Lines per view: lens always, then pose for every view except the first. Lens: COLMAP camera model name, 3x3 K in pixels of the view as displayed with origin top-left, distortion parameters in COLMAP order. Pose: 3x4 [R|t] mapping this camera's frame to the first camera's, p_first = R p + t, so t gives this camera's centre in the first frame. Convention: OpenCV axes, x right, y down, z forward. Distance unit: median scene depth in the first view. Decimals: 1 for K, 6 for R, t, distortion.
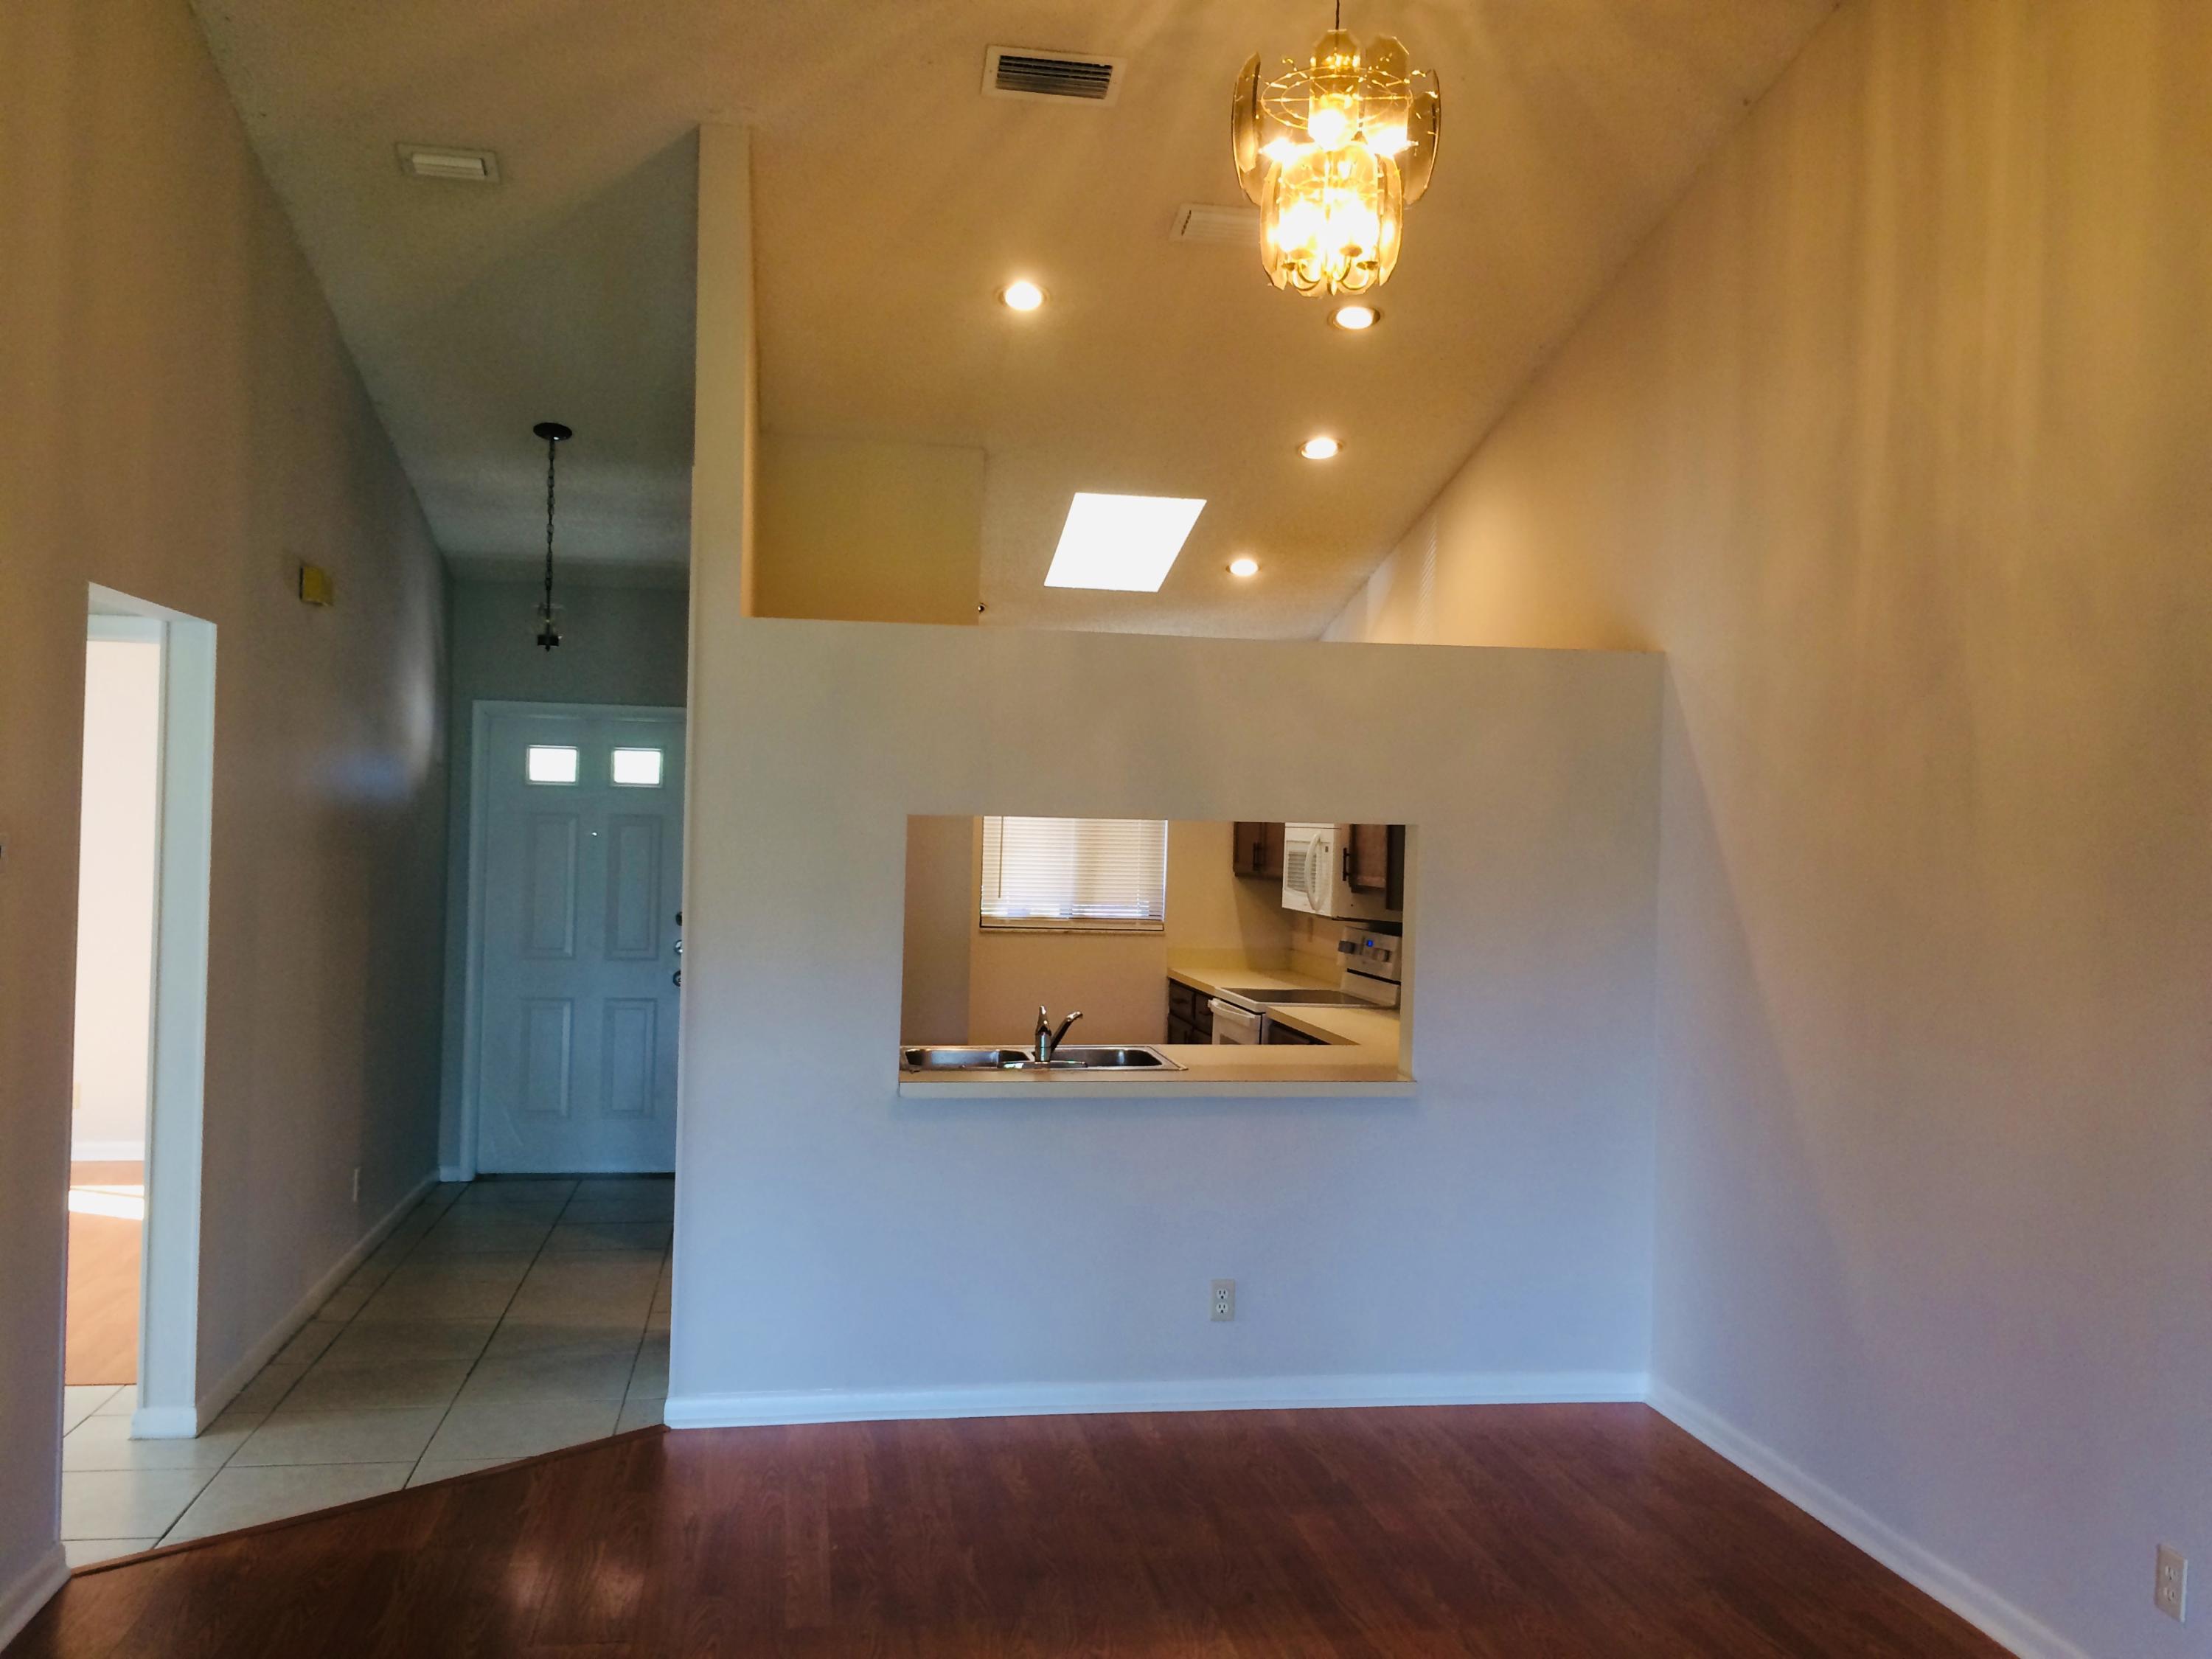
lens RADIAL K [[1888.8, 0, 1106.0], [0, 1888.8, 829.5], [0, 0, 1]] dist [0.037822, 0.001097]
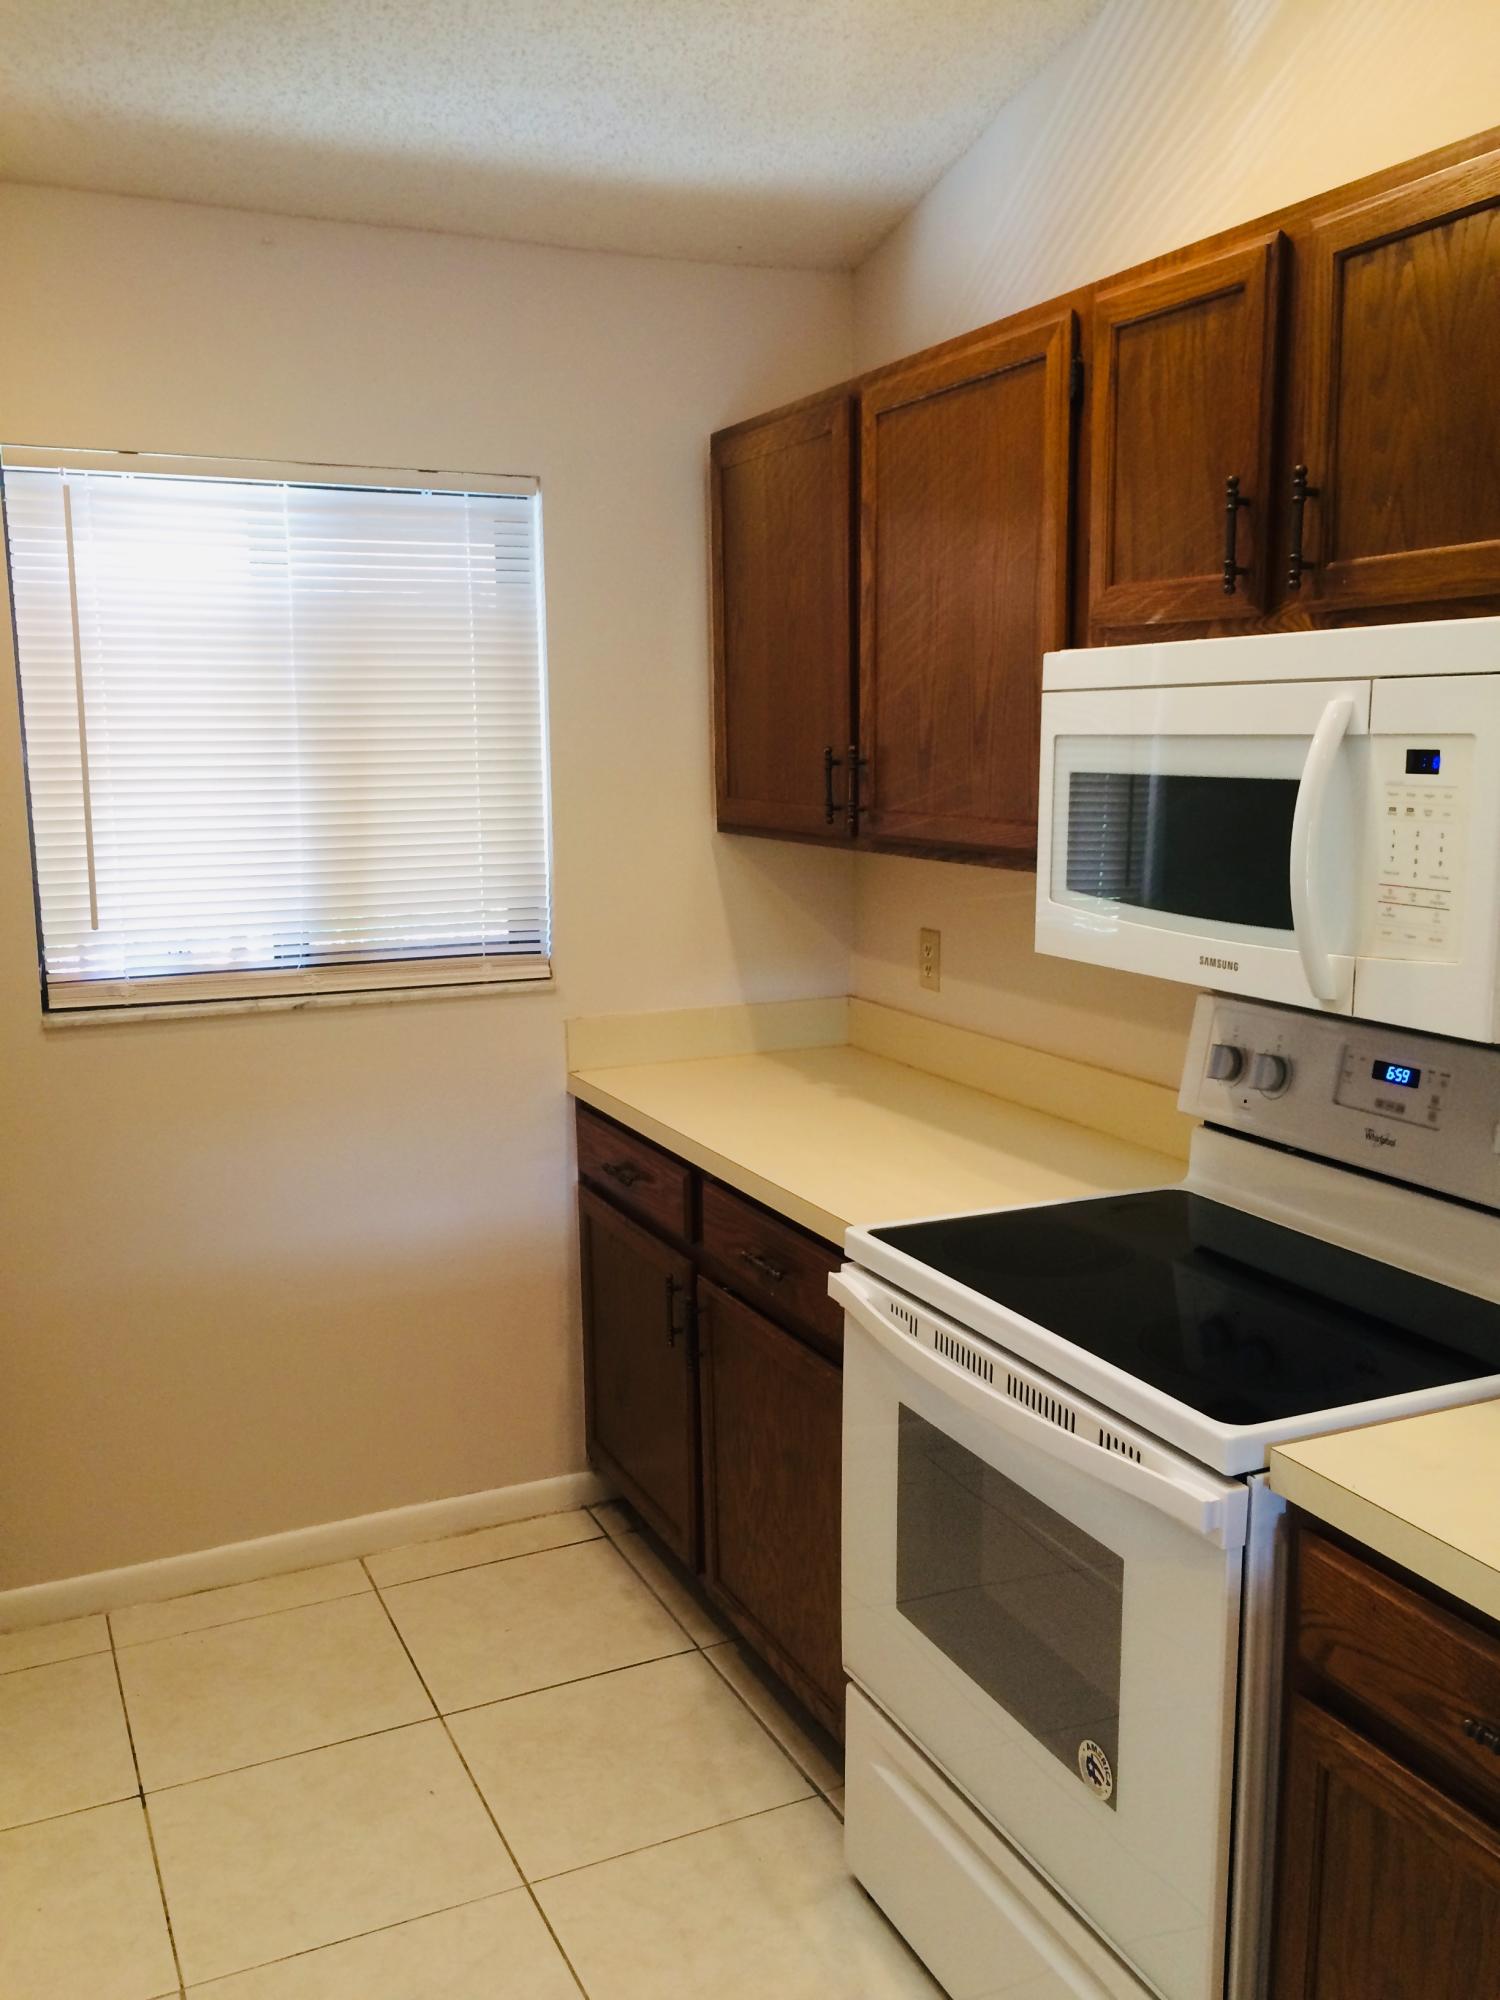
lens RADIAL K [[1707.8, 0, 750.0], [0, 1707.8, 1000.0], [0, 0, 1]] dist [0.037822, 0.001097]
pose [[0.962699, -0.071344, 0.260998, -0.023247], [0.029401, 0.986482, 0.161211, 0.001874], [-0.268971, -0.147524, 0.951783, 0.651235]]
